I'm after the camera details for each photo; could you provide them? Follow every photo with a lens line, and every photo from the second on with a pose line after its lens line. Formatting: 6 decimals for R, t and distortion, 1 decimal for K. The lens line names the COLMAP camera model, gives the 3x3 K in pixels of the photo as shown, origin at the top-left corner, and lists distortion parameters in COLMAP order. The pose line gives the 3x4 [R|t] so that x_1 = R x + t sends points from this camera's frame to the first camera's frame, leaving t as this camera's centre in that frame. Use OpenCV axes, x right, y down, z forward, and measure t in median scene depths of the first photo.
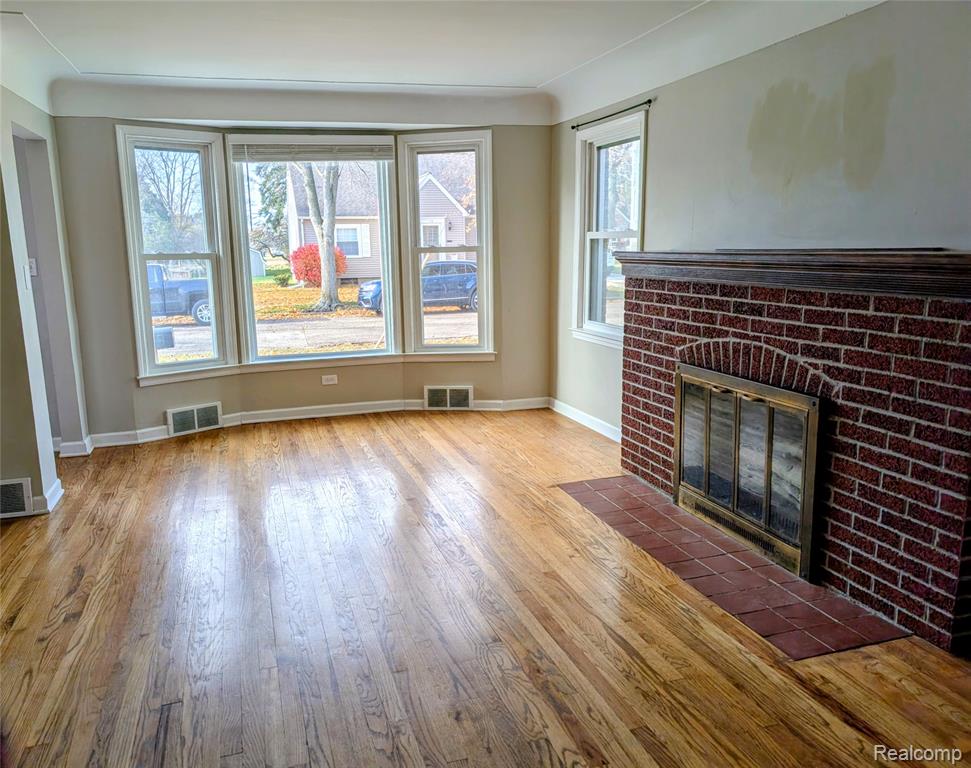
lens RADIAL K [[733.4, 0, 470.3], [0, 733.4, 385.0], [0, 0, 1]] dist [-0.000250, 0.001420]
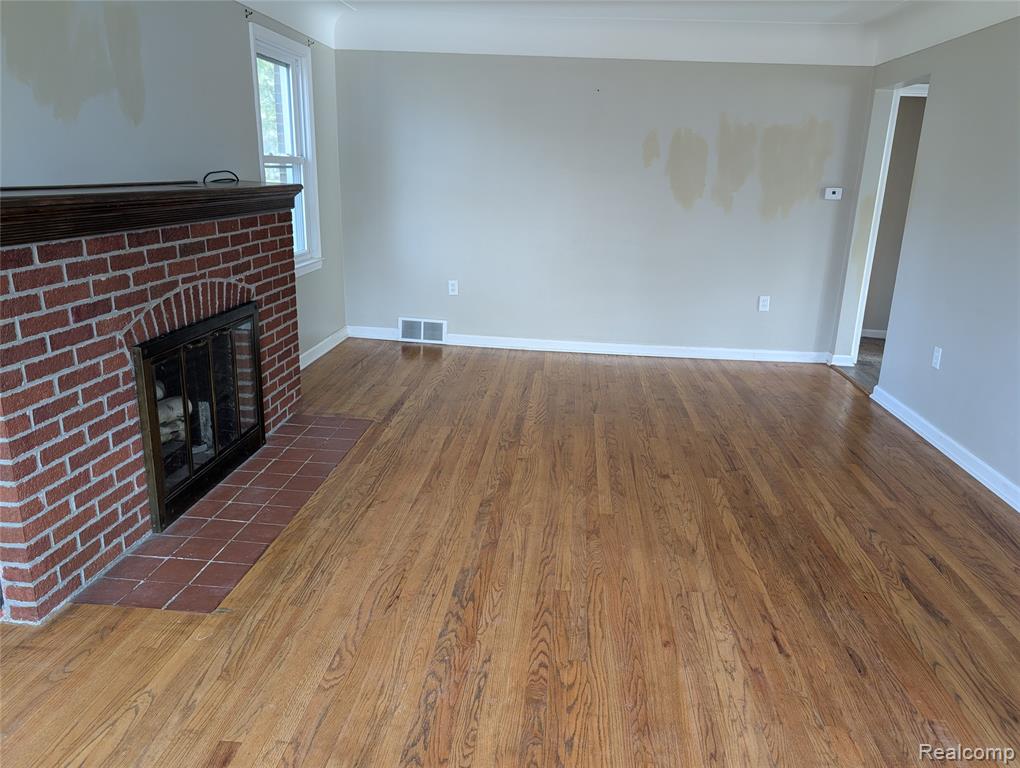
lens RADIAL K [[732.1, 0, 510.0], [0, 732.1, 384.0], [0, 0, 1]] dist [0.022812, -0.027424]
pose [[-0.920799, -0.115502, 0.372544, -0.401943], [0.064158, 0.897284, 0.436766, -0.360083], [-0.384725, 0.426075, -0.818808, 1.819082]]
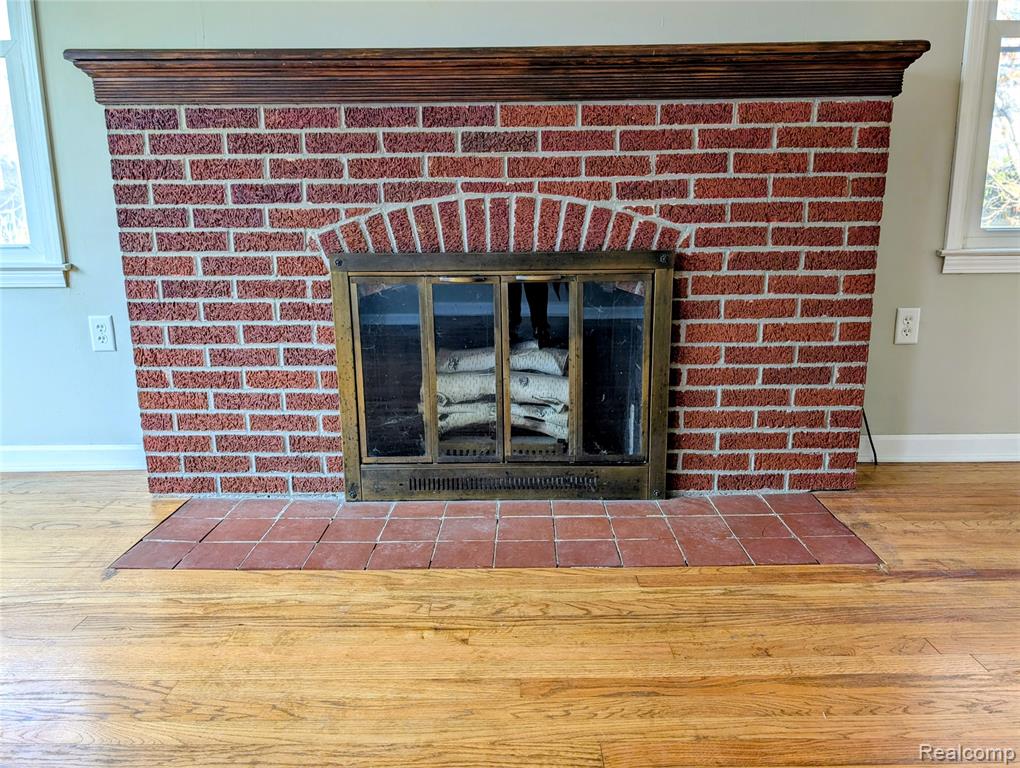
lens RADIAL K [[732.1, 0, 510.0], [0, 732.1, 384.0], [0, 0, 1]] dist [0.022812, -0.027424]
pose [[0.305226, -0.178877, 0.935329, -0.275643], [0.181540, 0.975116, 0.127245, 0.024569], [-0.934815, 0.130961, 0.330105, 0.865585]]
